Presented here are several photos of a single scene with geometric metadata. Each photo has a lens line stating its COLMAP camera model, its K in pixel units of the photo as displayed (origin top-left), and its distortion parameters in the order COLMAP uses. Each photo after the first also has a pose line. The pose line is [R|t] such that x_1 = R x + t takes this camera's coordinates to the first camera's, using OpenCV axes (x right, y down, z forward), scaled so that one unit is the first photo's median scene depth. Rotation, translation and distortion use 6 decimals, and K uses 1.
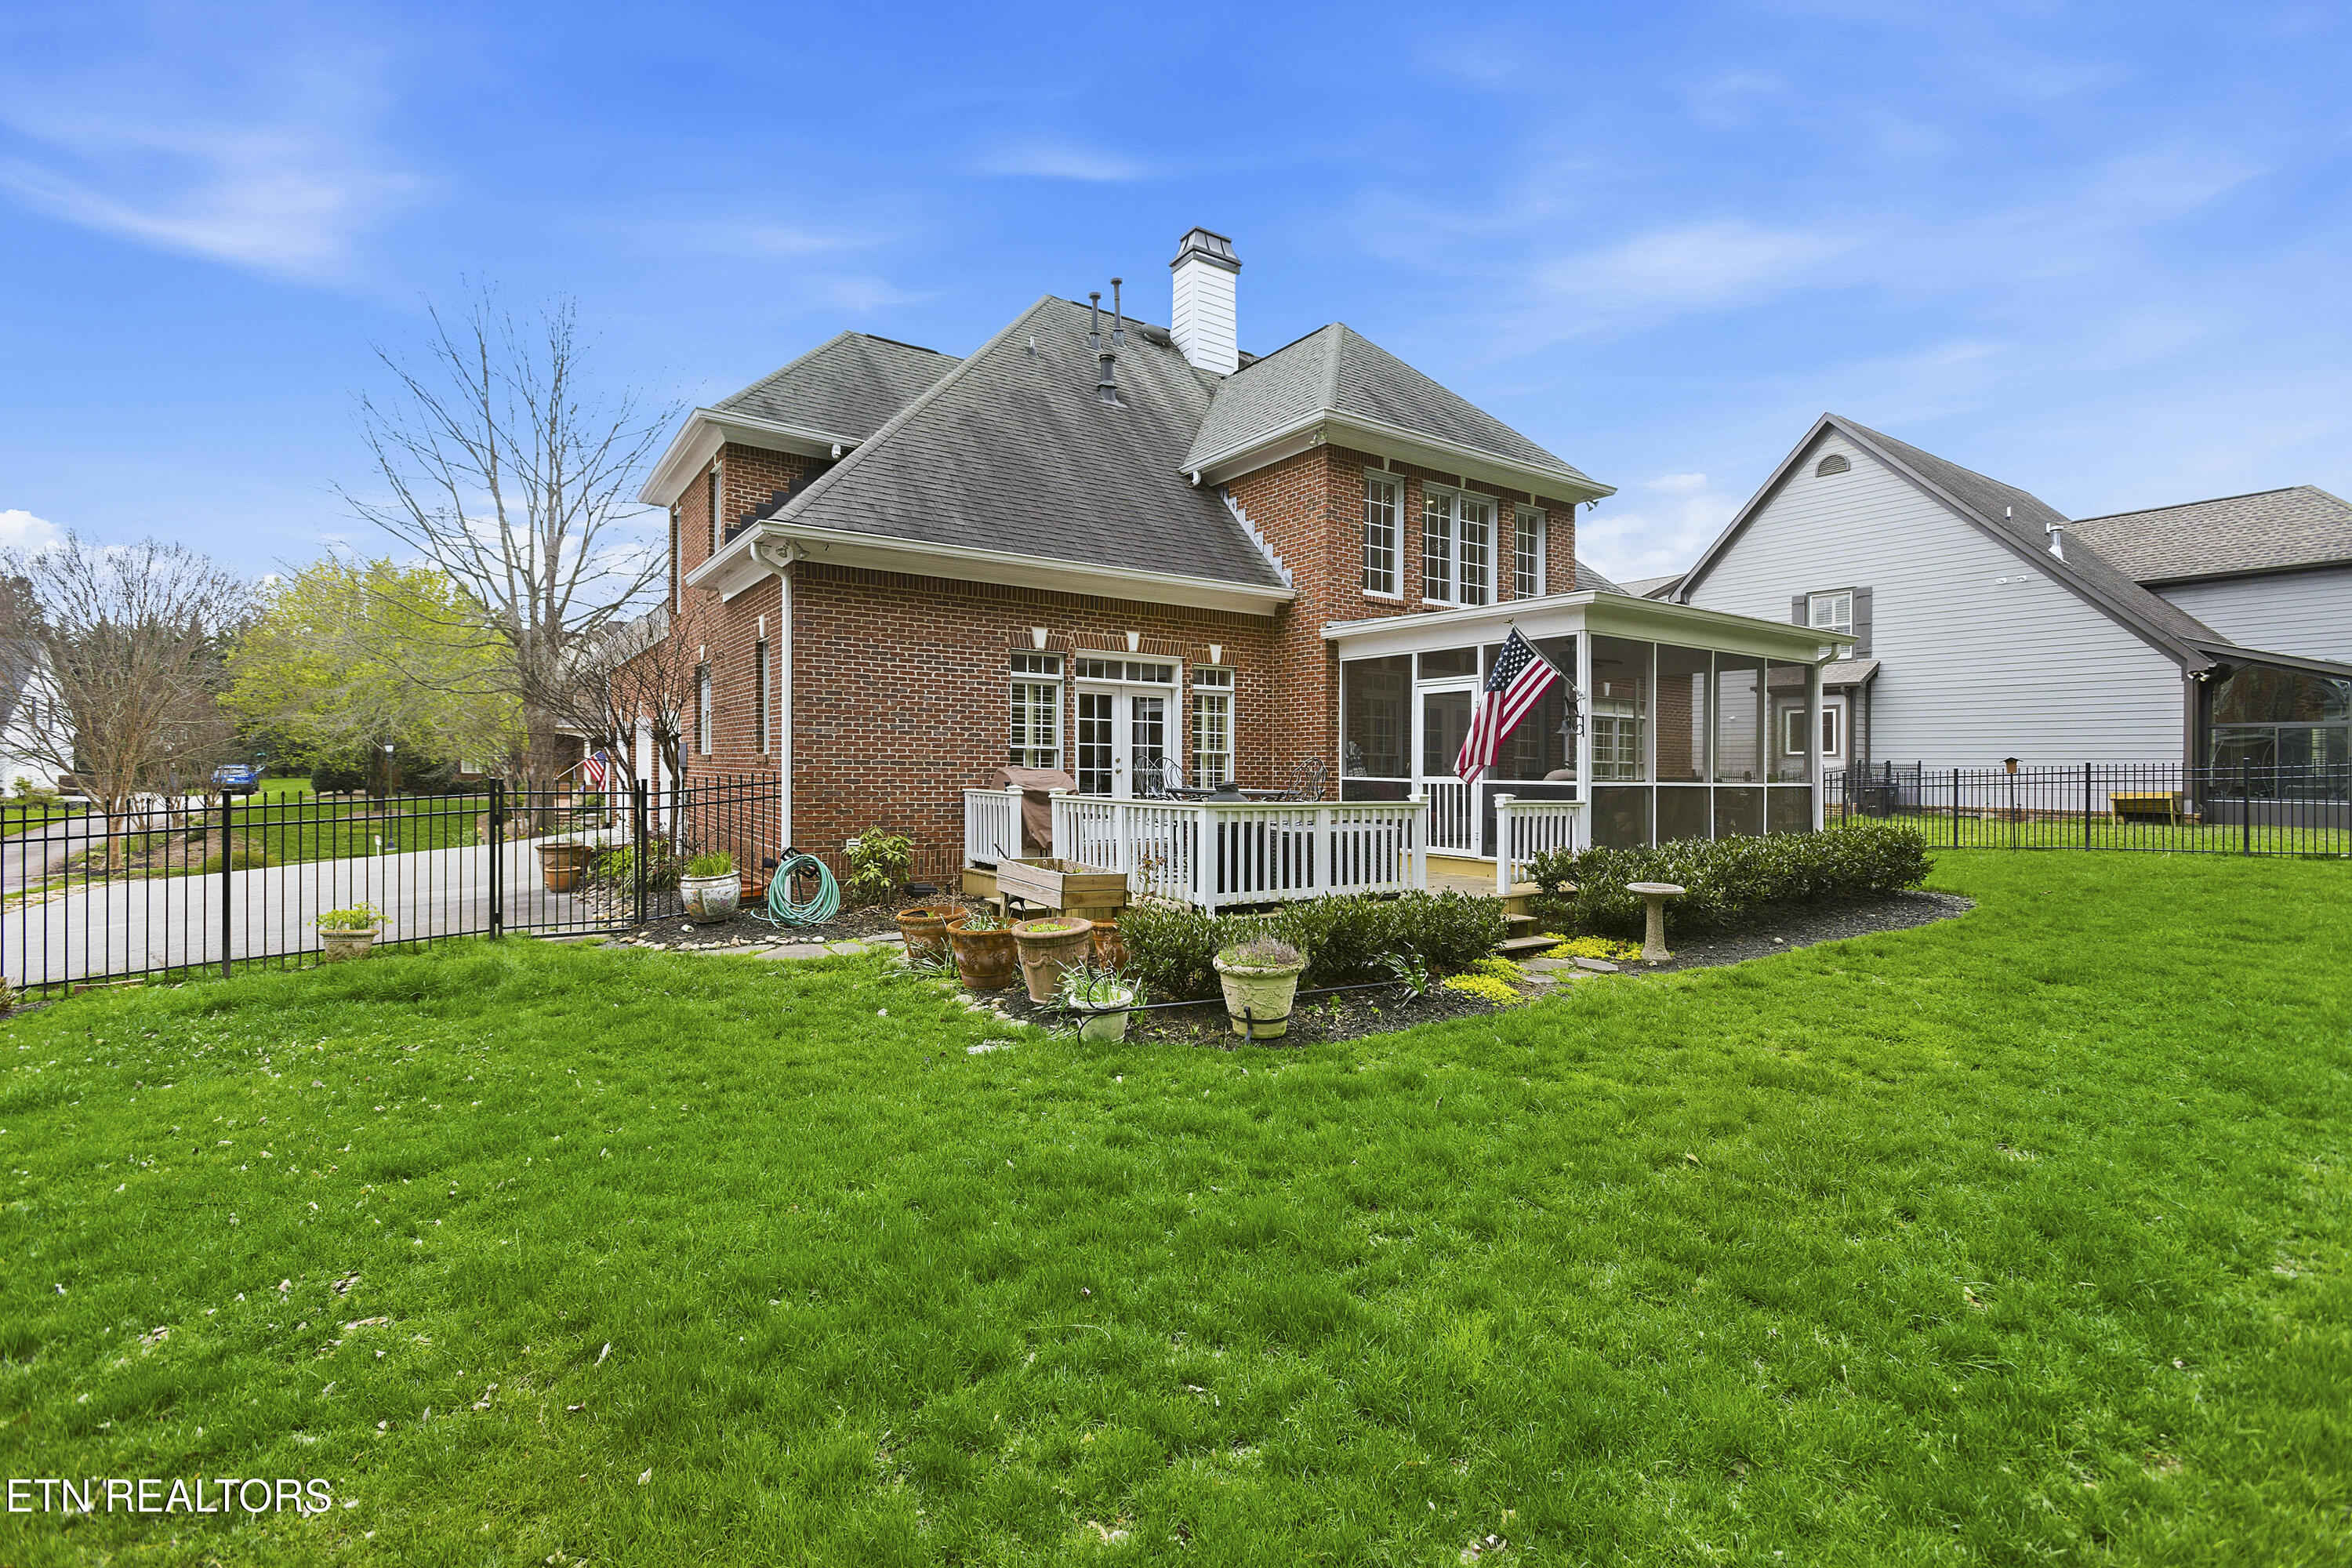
lens RADIAL K [[1076.4, 0, 1128.0], [0, 1076.4, 756.1], [0, 0, 1]] dist [0.004828, 0.000095]
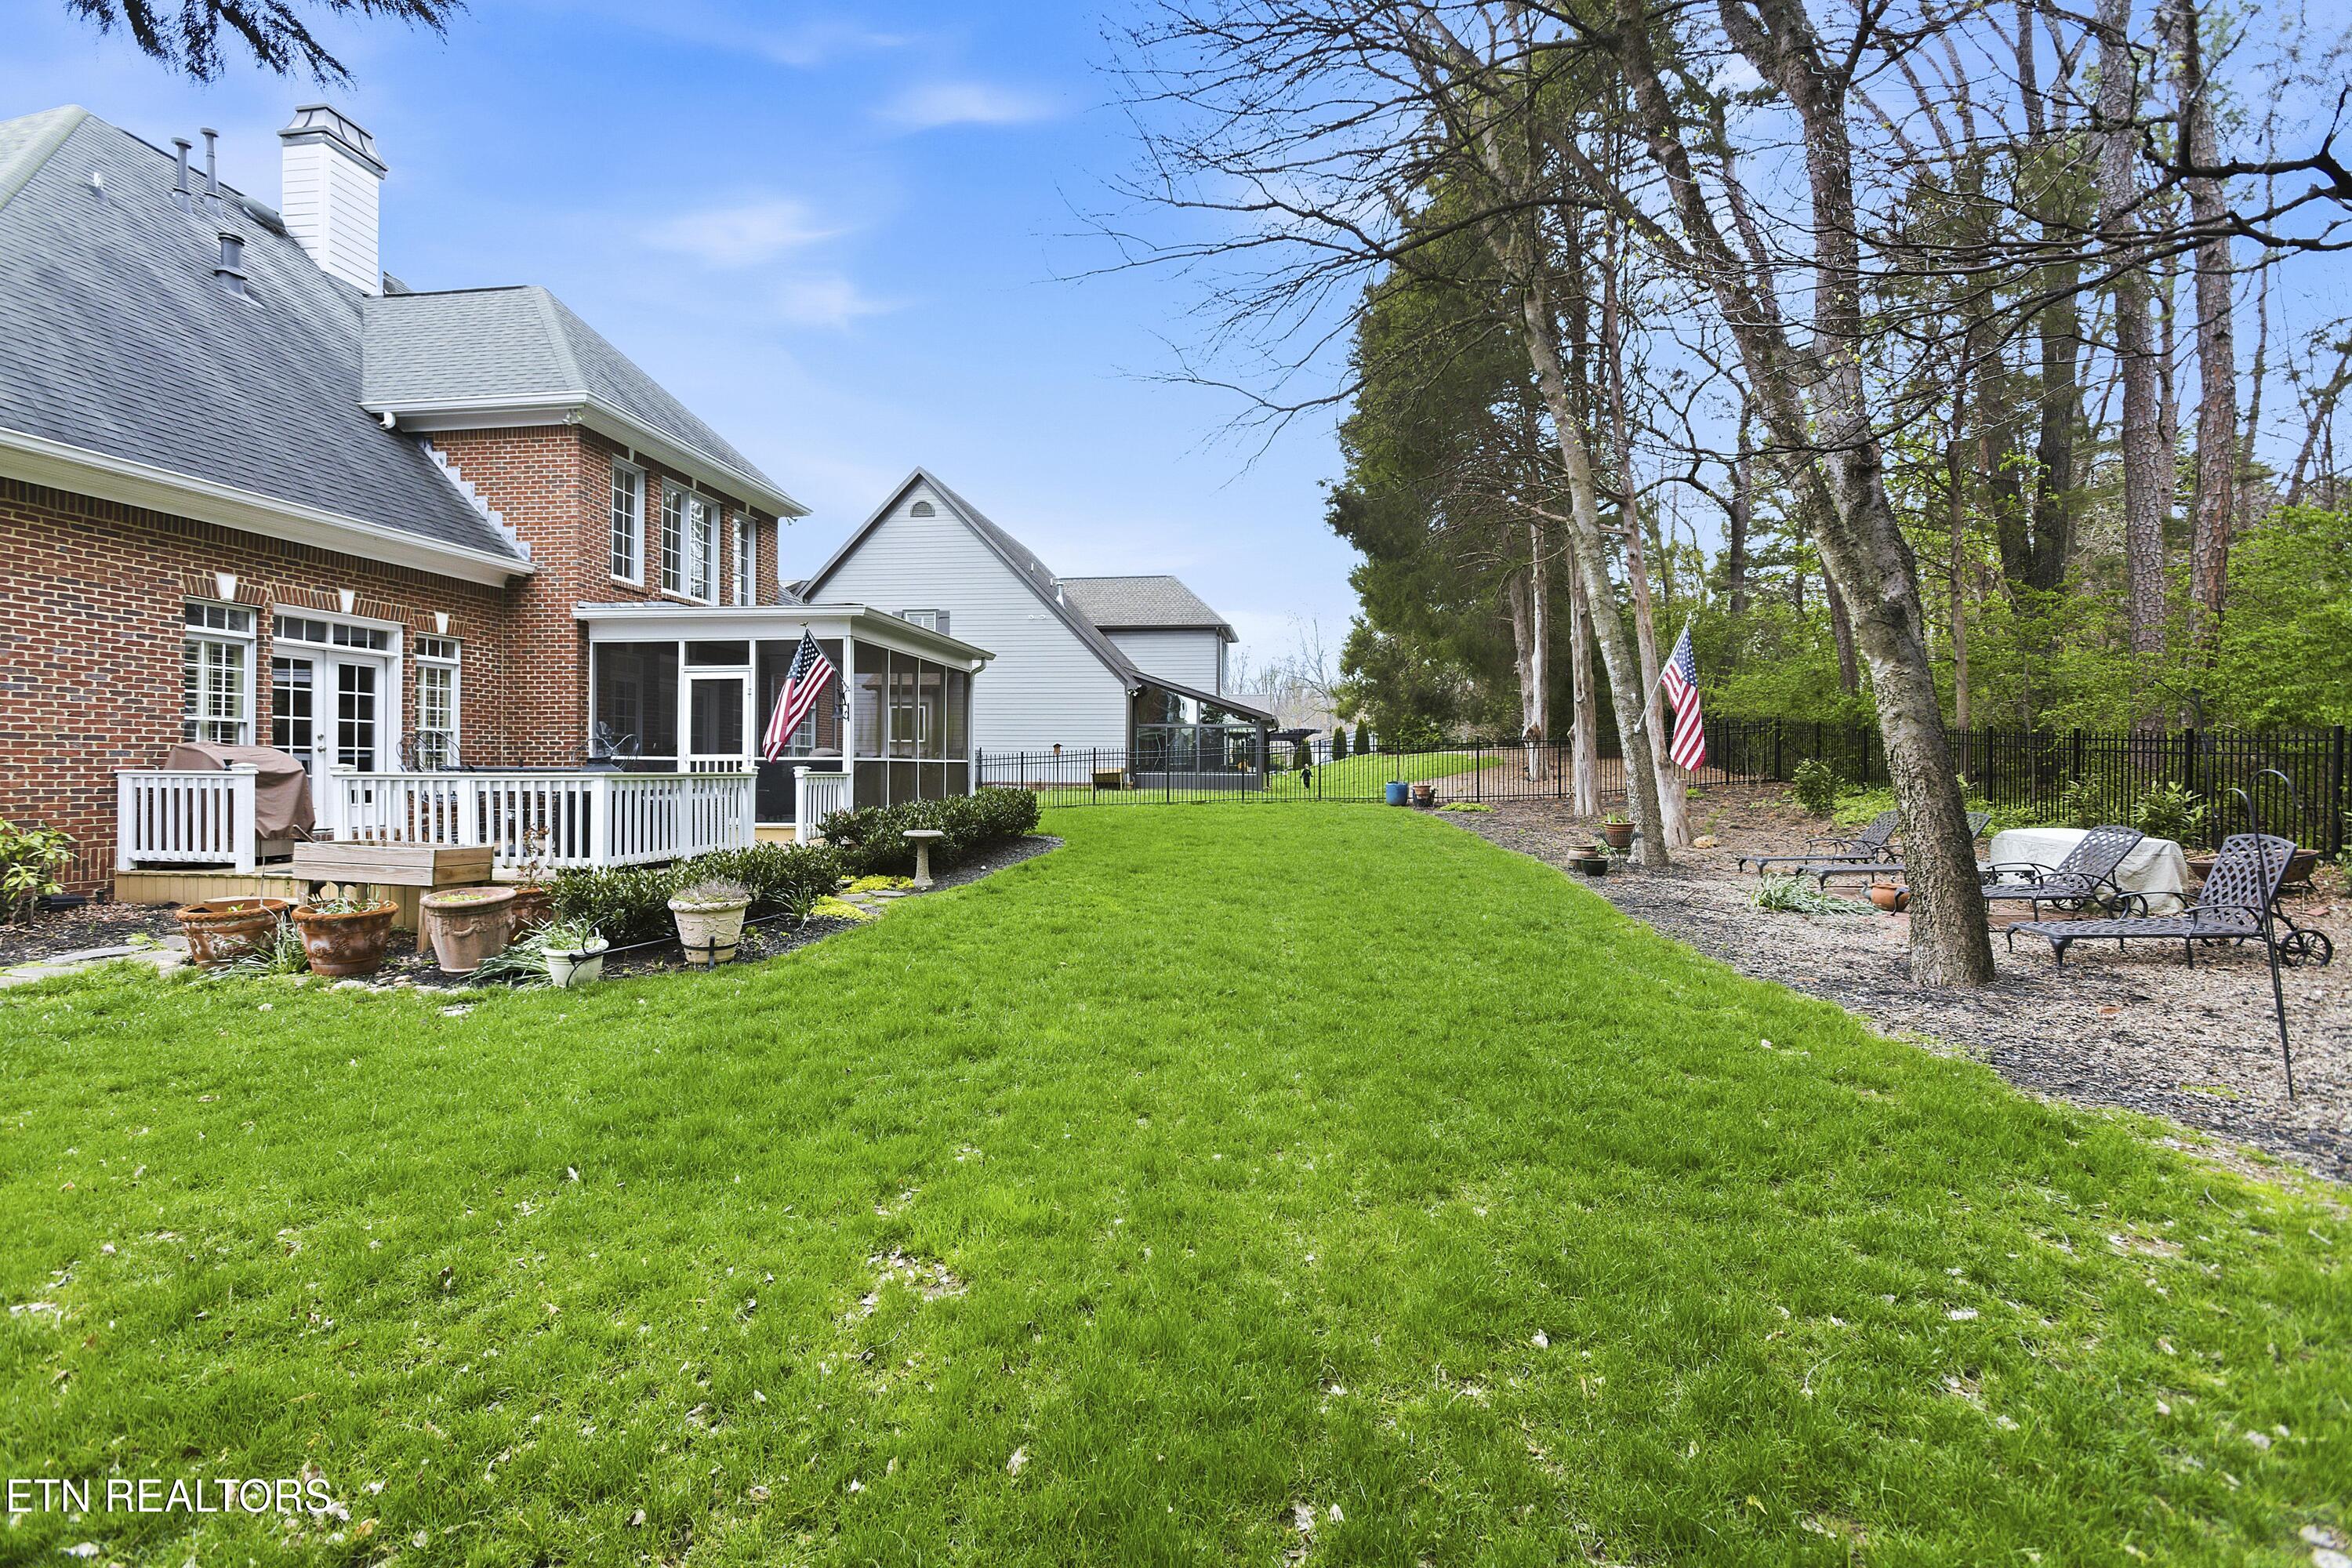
lens RADIAL K [[1086.8, 0, 1173.5], [0, 1086.8, 753.2], [0, 0, 1]] dist [0.000236, -0.000287]
pose [[0.654150, 0.001102, 0.756364, -0.216993], [-0.006197, 0.999973, 0.003903, 0.009289], [-0.756339, -0.007240, 0.654140, -0.083968]]
